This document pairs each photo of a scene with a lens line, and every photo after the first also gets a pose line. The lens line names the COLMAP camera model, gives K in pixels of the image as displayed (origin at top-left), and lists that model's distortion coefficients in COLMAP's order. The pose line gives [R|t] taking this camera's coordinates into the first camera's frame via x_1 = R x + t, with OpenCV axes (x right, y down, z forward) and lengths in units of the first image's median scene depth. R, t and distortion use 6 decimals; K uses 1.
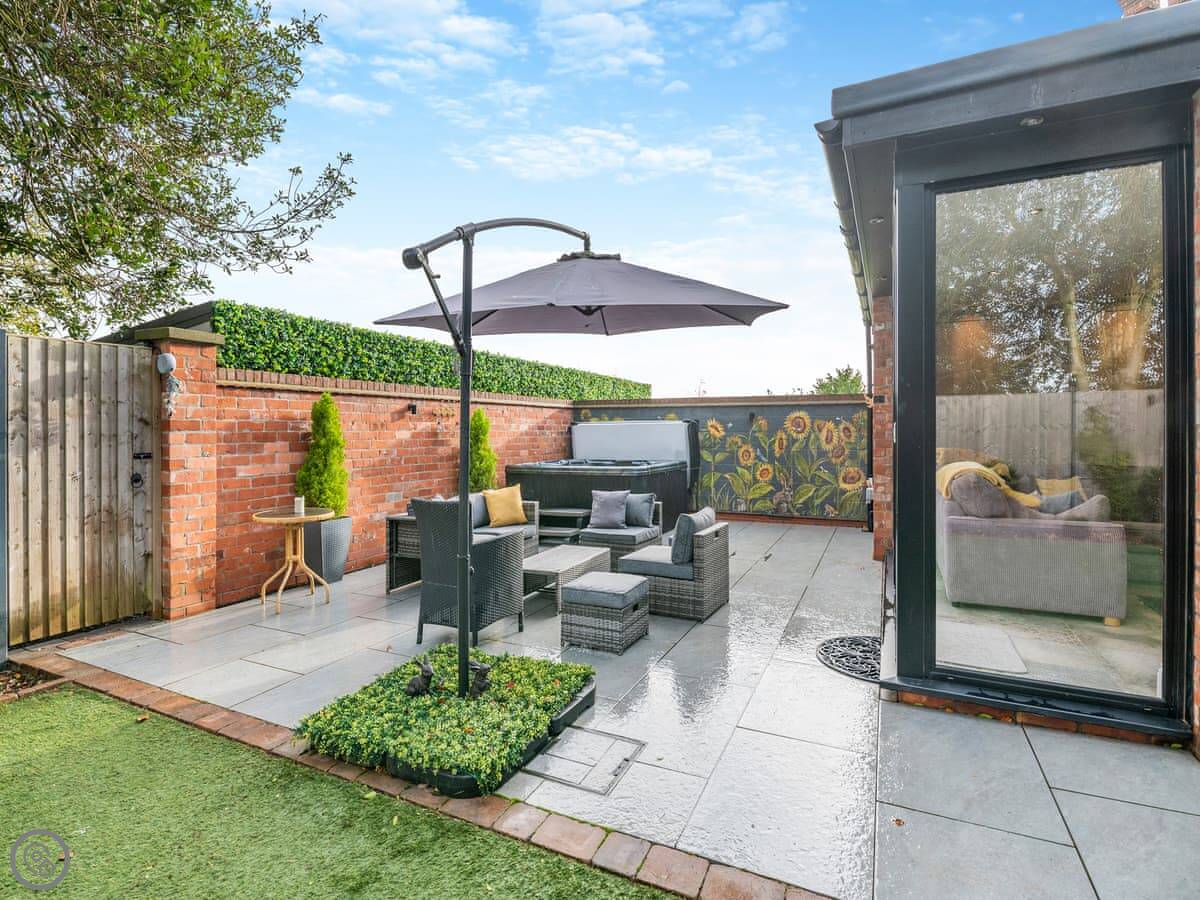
lens RADIAL K [[572.6, 0, 615.2], [0, 572.6, 427.8], [0, 0, 1]] dist [0.000988, -0.000154]
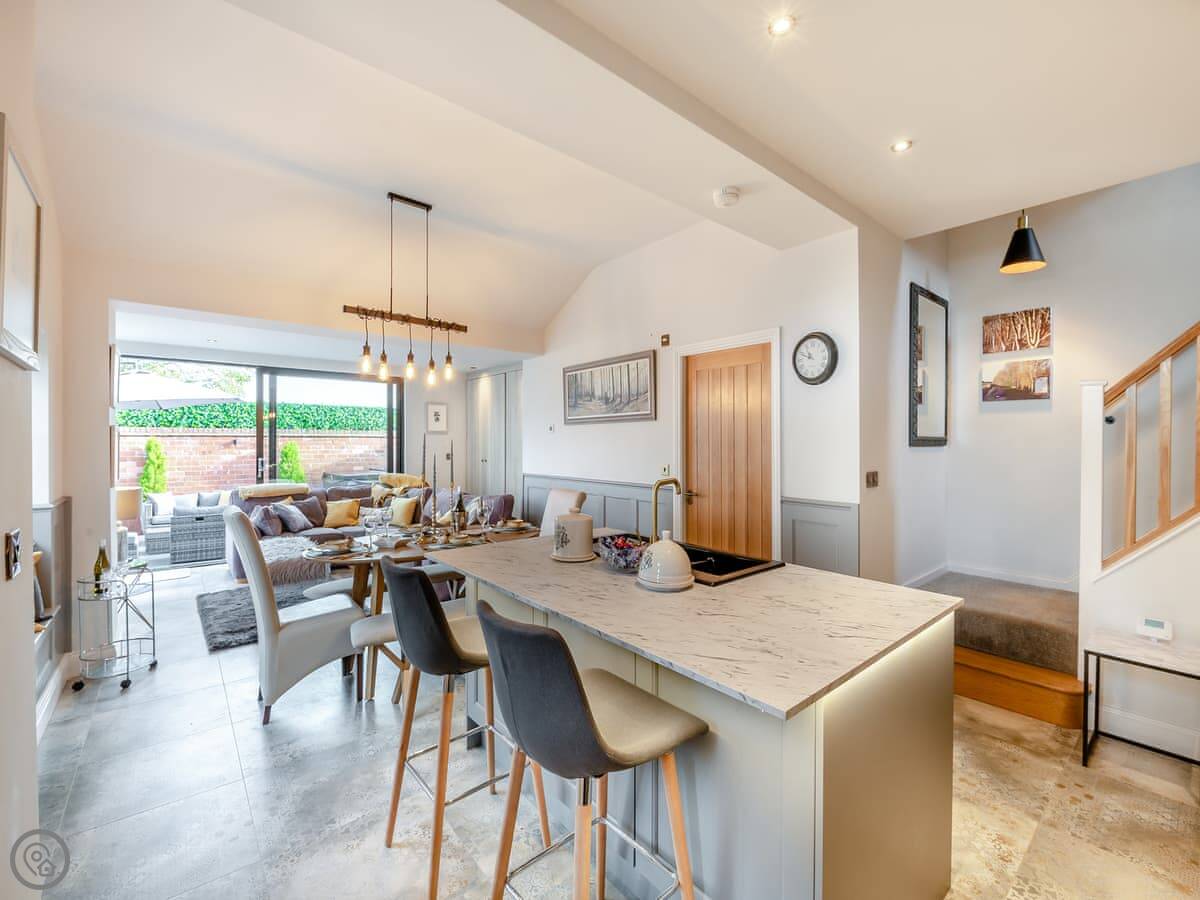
lens RADIAL K [[513.9, 0, 613.3], [0, 513.9, 442.3], [0, 0, 1]] dist [-0.012971, -0.000549]
pose [[0.912656, -0.003149, -0.408716, 1.475463], [0.003115, 0.999995, -0.000751, -0.031616], [0.408716, -0.000588, 0.912662, 0.067467]]
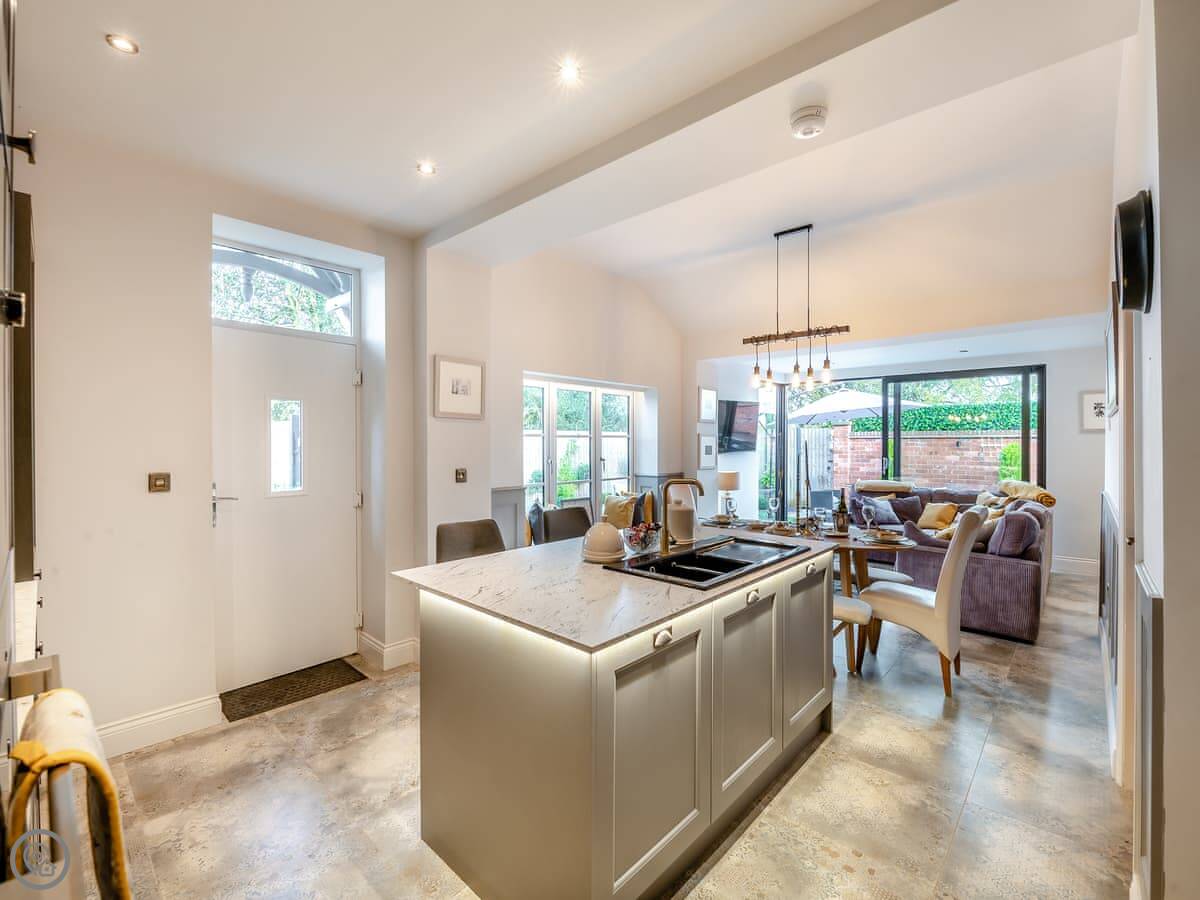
lens RADIAL K [[529.2, 0, 611.0], [0, 529.2, 446.1], [0, 0, 1]] dist [0.000045, -0.000152]
pose [[-0.289768, 0.001590, -0.957096, 1.754280], [-0.002759, 0.999993, 0.002497, -0.030317], [0.957093, 0.003364, -0.289762, 0.486799]]
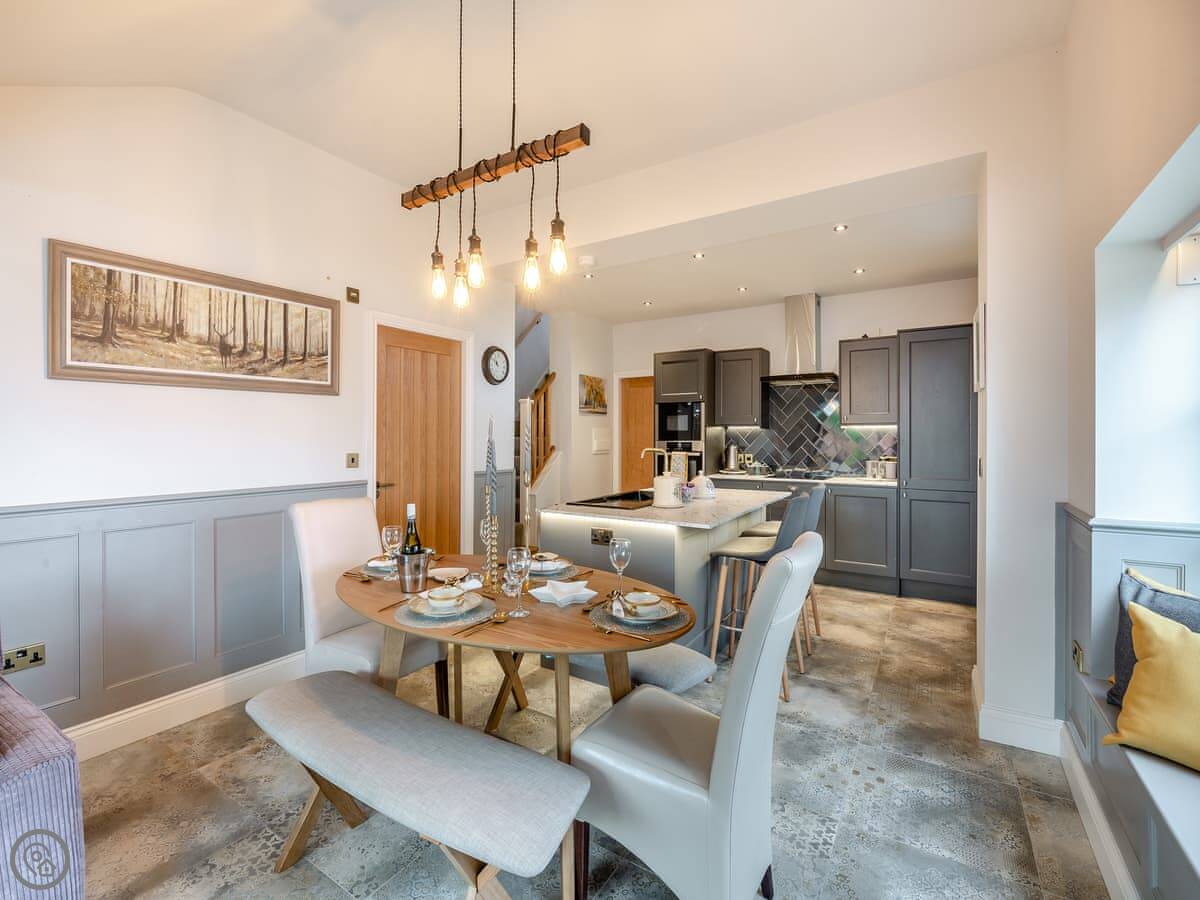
lens RADIAL K [[522.8, 0, 598.1], [0, 522.8, 428.4], [0, 0, 1]] dist [-0.012874, -0.000465]
pose [[0.130204, 0.007677, 0.991458, 0.723553], [-0.001197, 0.999971, -0.007586, -0.024250], [-0.991487, -0.000199, 0.130209, 0.408770]]
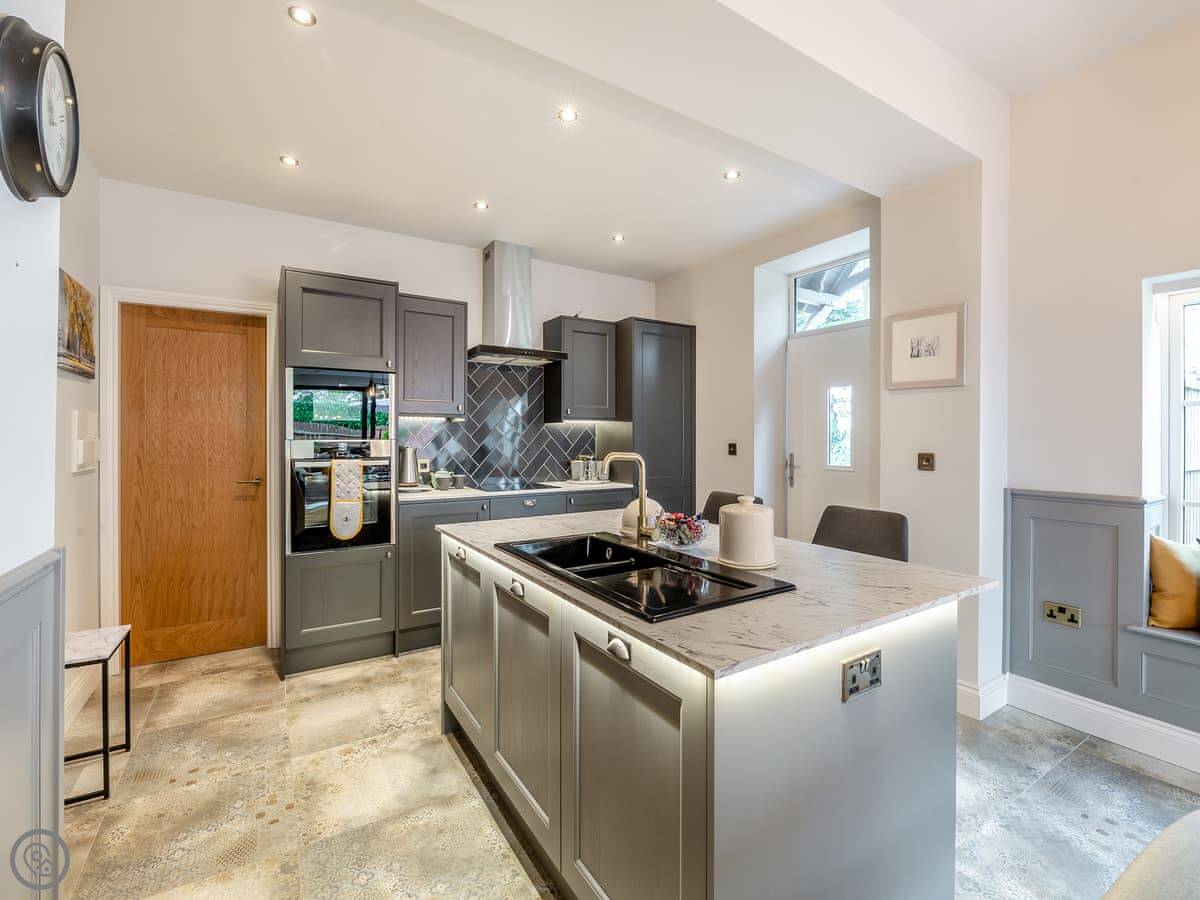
lens RADIAL K [[540.5, 0, 605.3], [0, 540.5, 425.0], [0, 0, 1]] dist [-0.003907, -0.001391]
pose [[-0.841843, 0.003110, 0.539714, 1.189316], [-0.007732, 0.999811, -0.017822, -0.015671], [-0.539668, -0.019177, -0.841660, 0.705160]]
